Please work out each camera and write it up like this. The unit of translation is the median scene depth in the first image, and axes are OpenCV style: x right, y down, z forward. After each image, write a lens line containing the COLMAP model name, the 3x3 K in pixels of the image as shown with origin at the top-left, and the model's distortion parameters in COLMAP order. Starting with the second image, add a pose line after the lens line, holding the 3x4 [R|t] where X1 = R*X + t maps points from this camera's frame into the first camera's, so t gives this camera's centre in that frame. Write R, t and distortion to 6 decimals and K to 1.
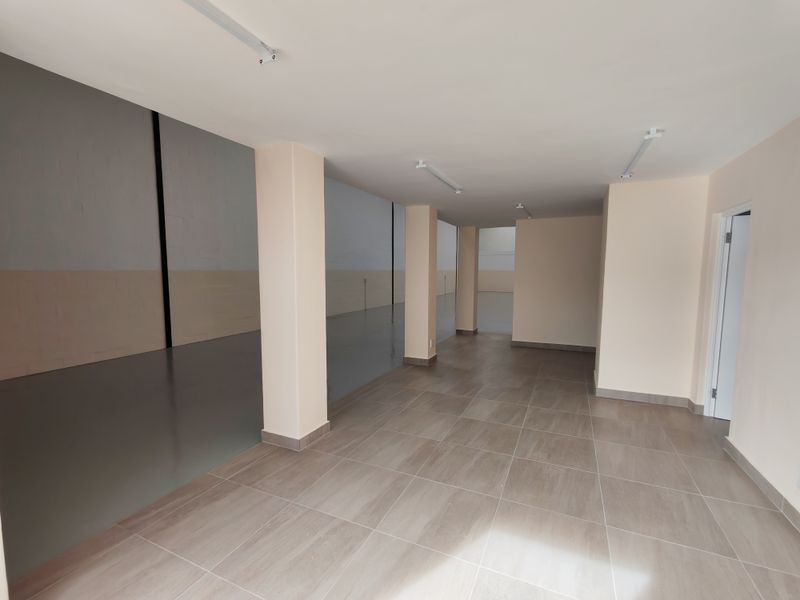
lens RADIAL K [[364.1, 0, 400.6], [0, 364.1, 302.9], [0, 0, 1]] dist [-0.003073, -0.000978]
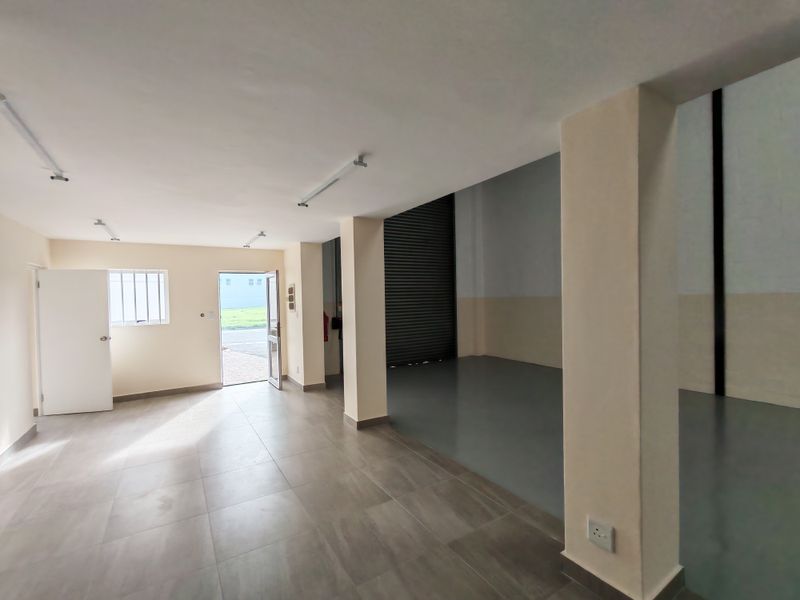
lens RADIAL K [[364.1, 0, 401.6], [0, 364.1, 301.0], [0, 0, 1]] dist [-0.003073, -0.000978]
pose [[-0.532413, 0.012463, -0.846393, 0.489734], [-0.059469, 0.996870, 0.052087, -0.100286], [0.844393, 0.078065, -0.530006, 1.133939]]
